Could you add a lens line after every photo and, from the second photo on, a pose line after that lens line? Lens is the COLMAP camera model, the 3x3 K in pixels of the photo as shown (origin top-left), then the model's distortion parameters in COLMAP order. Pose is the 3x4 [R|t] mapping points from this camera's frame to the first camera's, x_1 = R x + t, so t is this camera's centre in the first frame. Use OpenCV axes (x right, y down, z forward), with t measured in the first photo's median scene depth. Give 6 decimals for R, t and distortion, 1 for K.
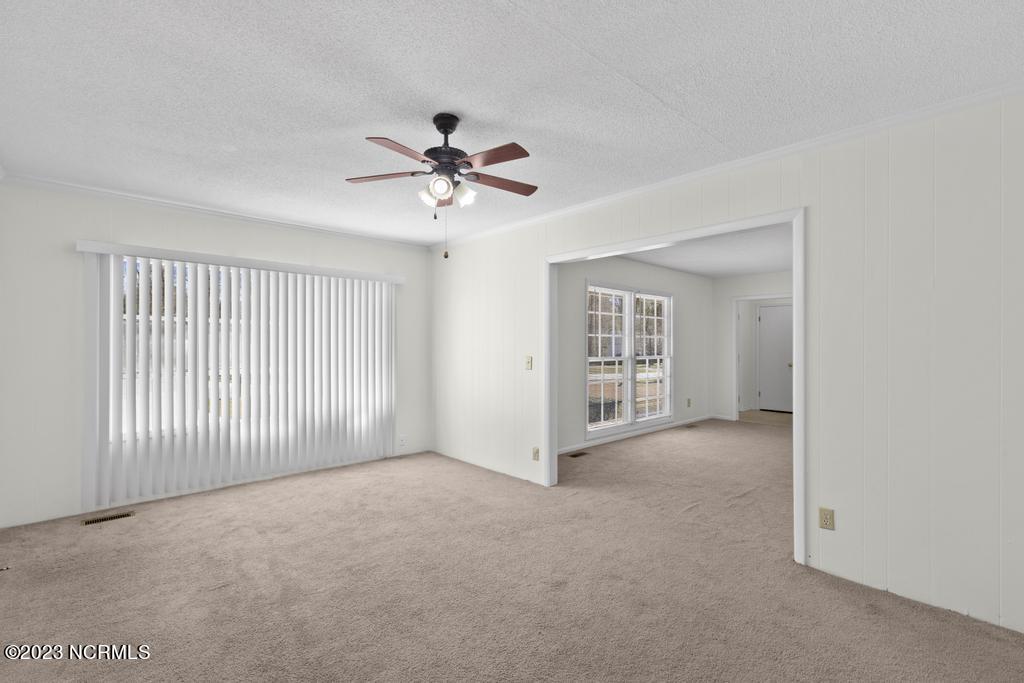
lens RADIAL K [[461.4, 0, 514.4], [0, 461.4, 340.8], [0, 0, 1]] dist [0.002005, -0.001442]
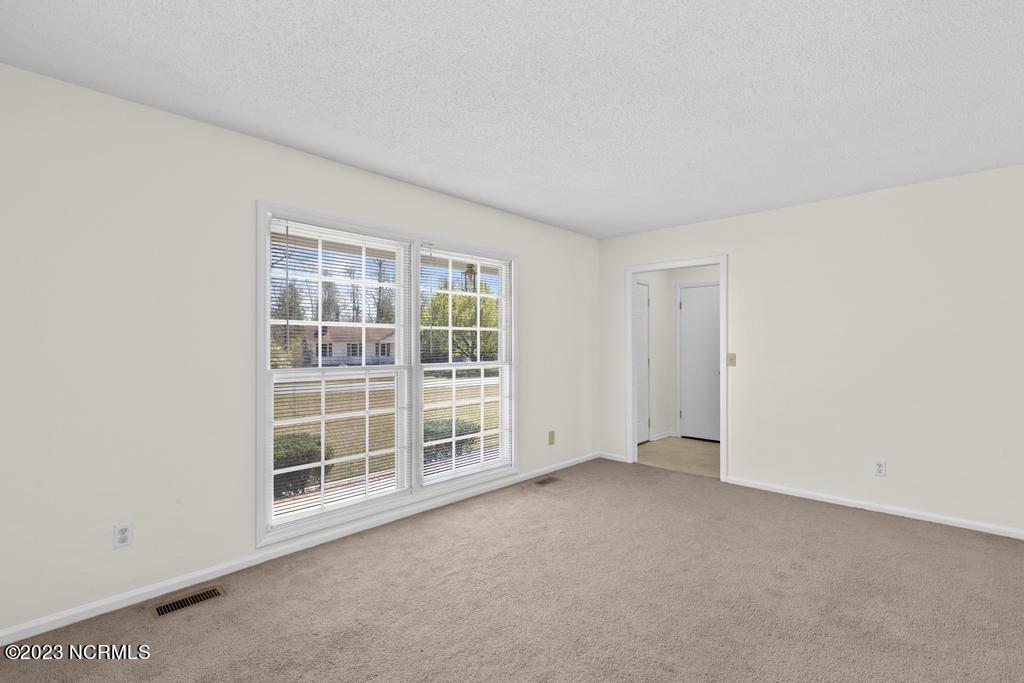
lens RADIAL K [[461.4, 0, 509.8], [0, 461.4, 344.6], [0, 0, 1]] dist [0.002005, -0.001442]
pose [[0.998958, -0.004998, 0.045368, 0.297211], [0.004671, 0.999962, 0.007297, 0.005636], [-0.045403, -0.007078, 0.998944, 0.394115]]
